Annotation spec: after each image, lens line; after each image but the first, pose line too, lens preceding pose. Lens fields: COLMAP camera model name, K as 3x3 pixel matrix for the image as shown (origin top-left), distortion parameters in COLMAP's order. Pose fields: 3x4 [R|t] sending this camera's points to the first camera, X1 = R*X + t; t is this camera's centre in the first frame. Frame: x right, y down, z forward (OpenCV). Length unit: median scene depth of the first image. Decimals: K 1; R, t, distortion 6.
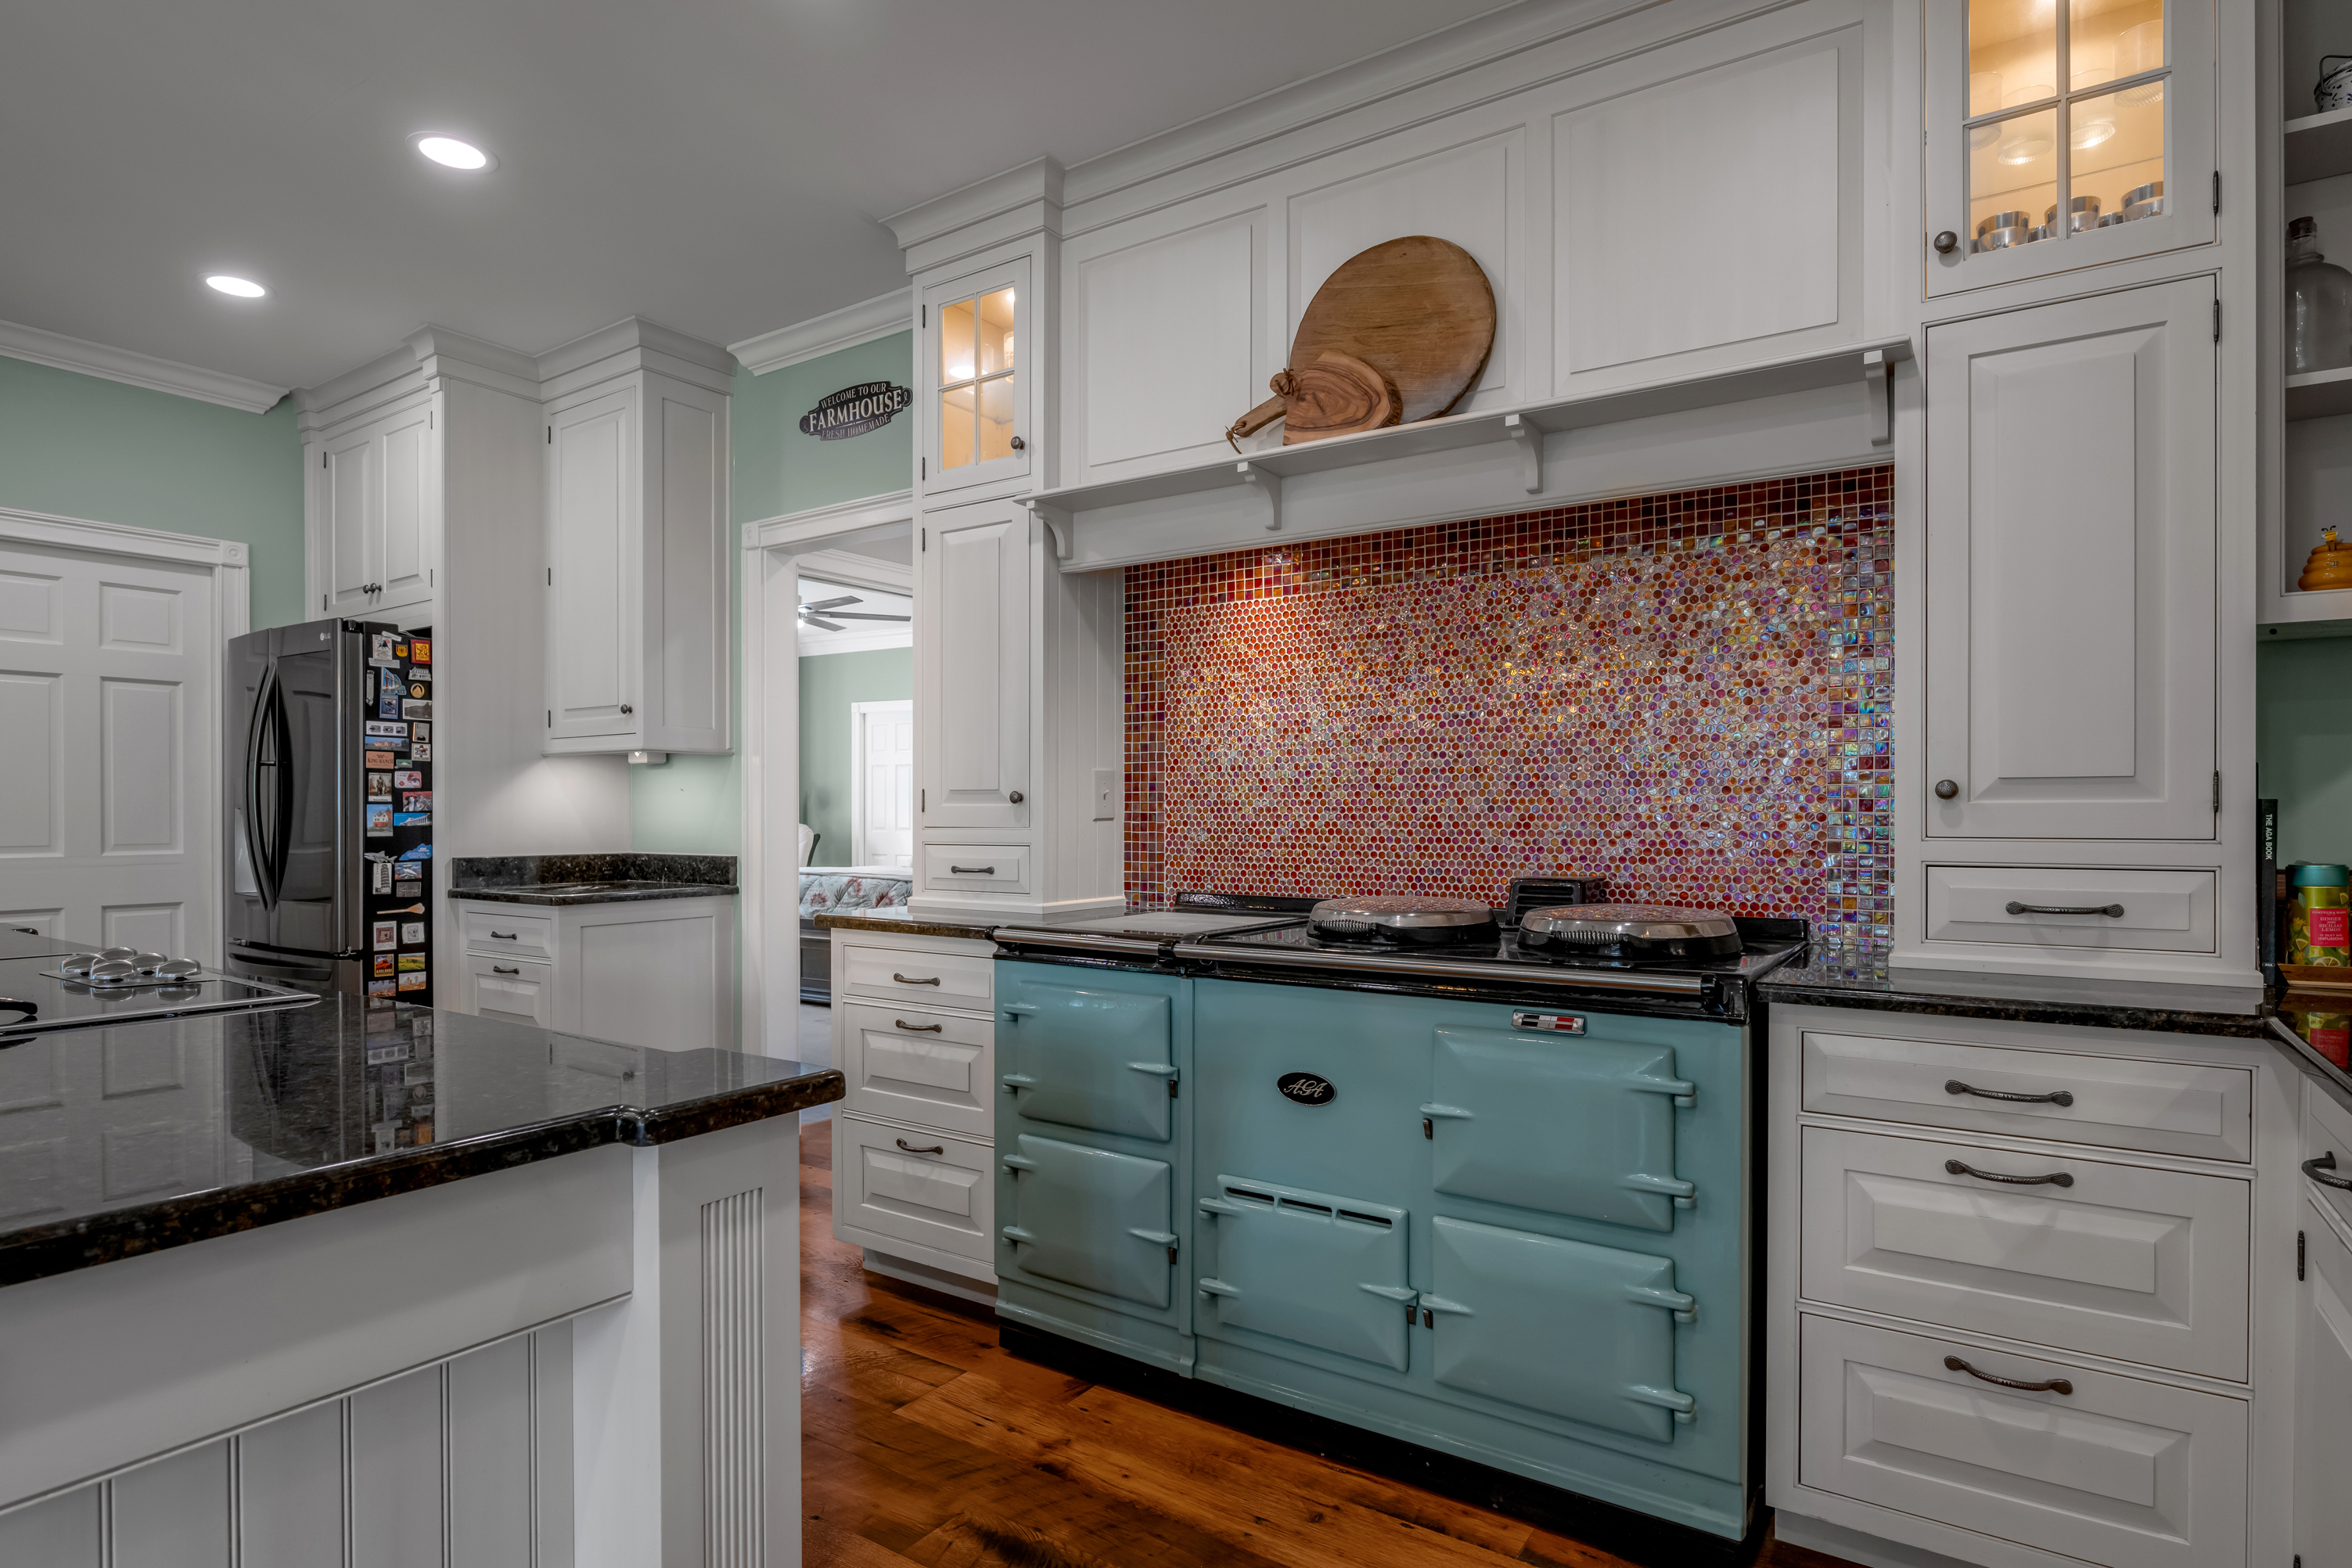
lens RADIAL K [[1225.0, 0, 1194.2], [0, 1225.0, 816.1], [0, 0, 1]] dist [-0.008298, 0.000660]
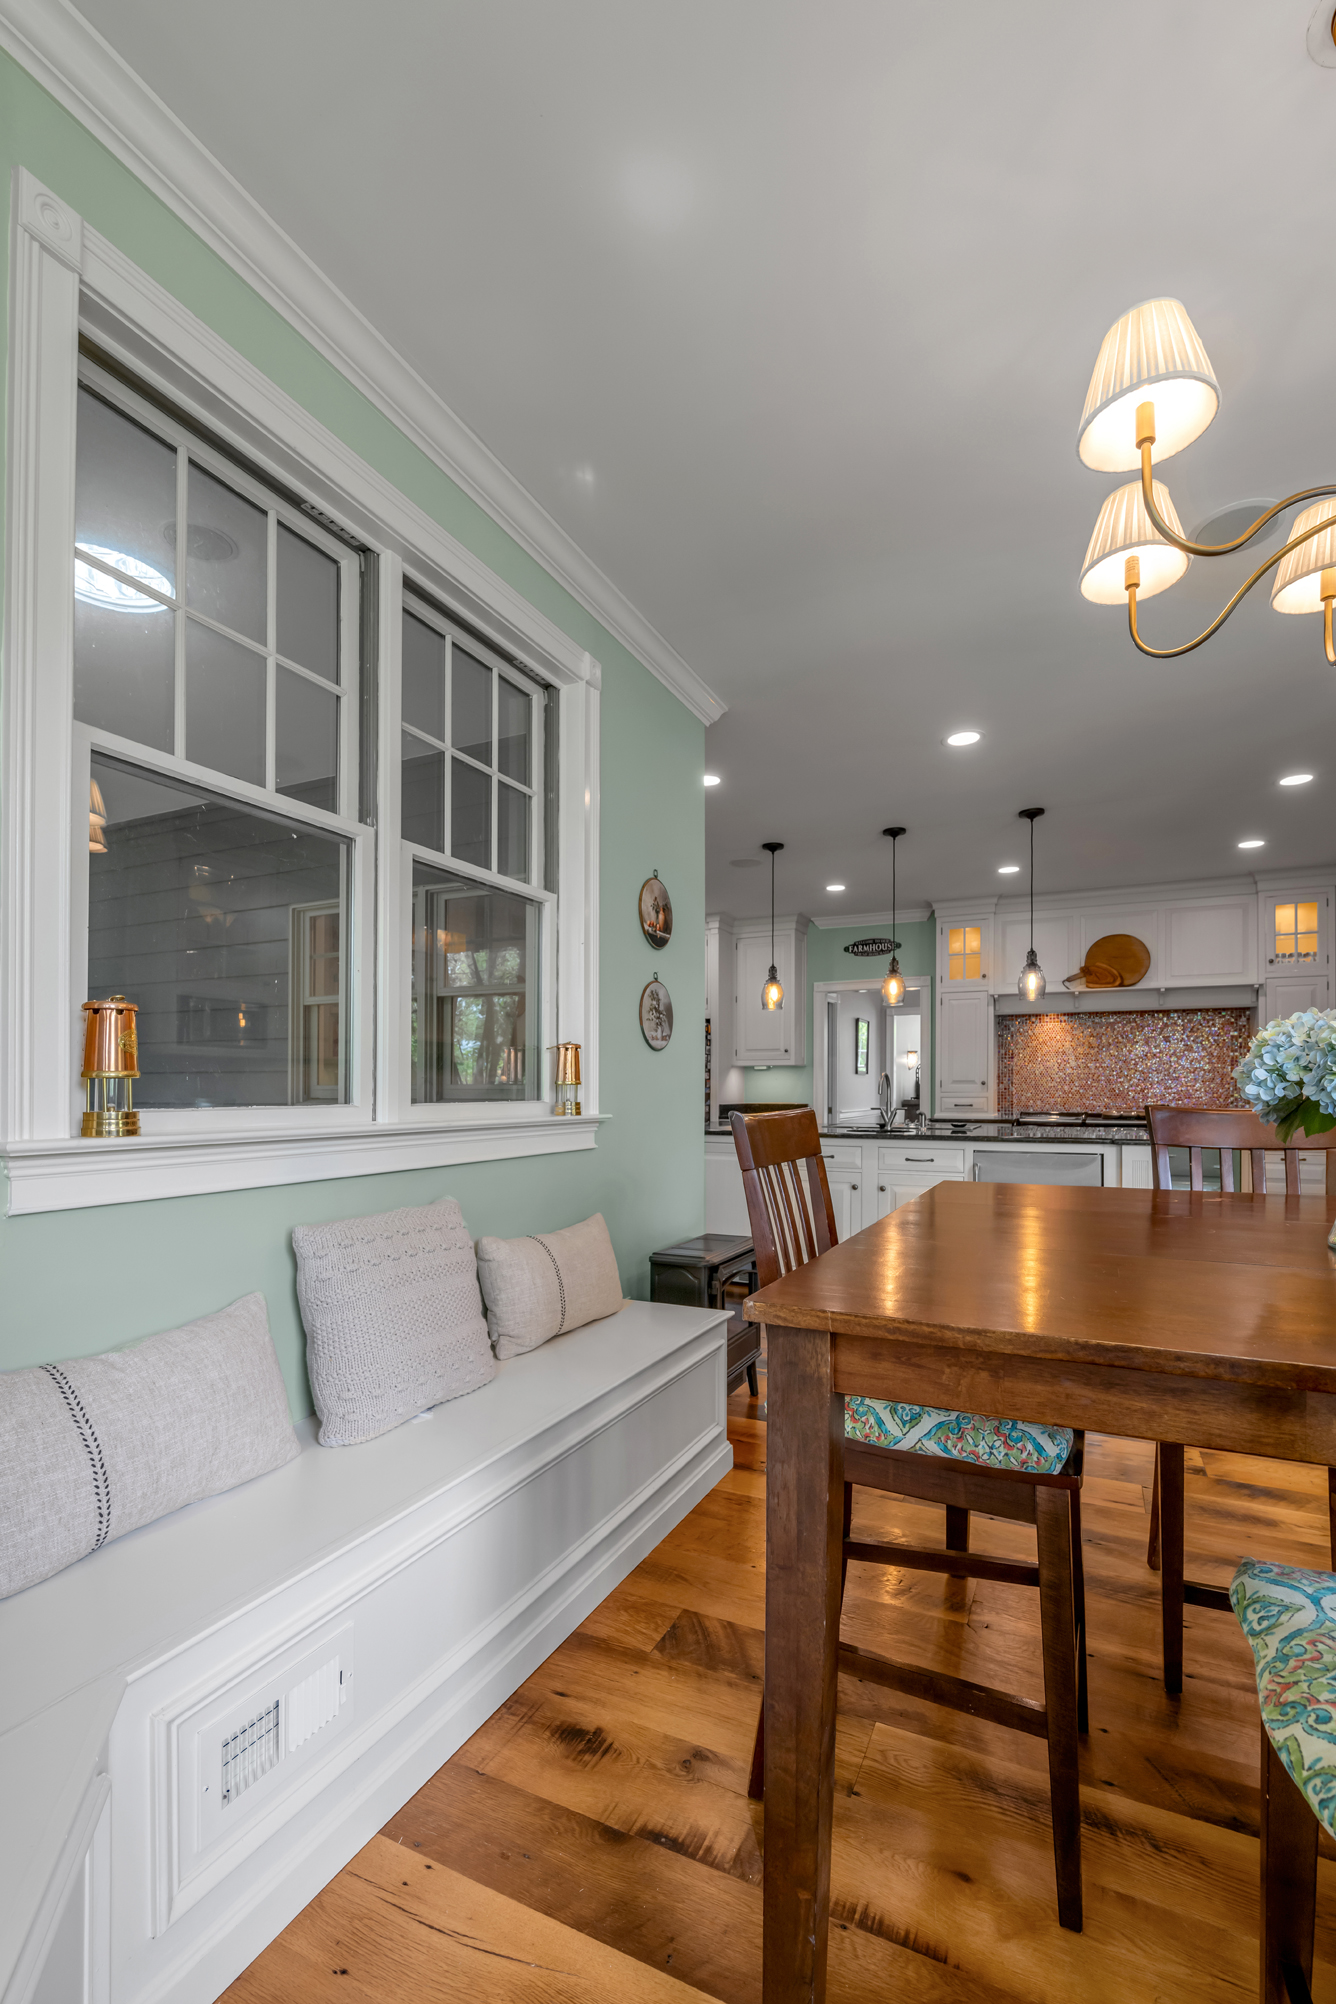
lens RADIAL K [[857.1, 0, 676.6], [0, 857.1, 1086.9], [0, 0, 1]] dist [-0.002829, 0.000926]
pose [[0.990289, 0.000047, 0.139021, -1.367828], [0.000751, 0.999984, -0.005688, 0.008906], [-0.139019, 0.005737, 0.990273, -1.250116]]
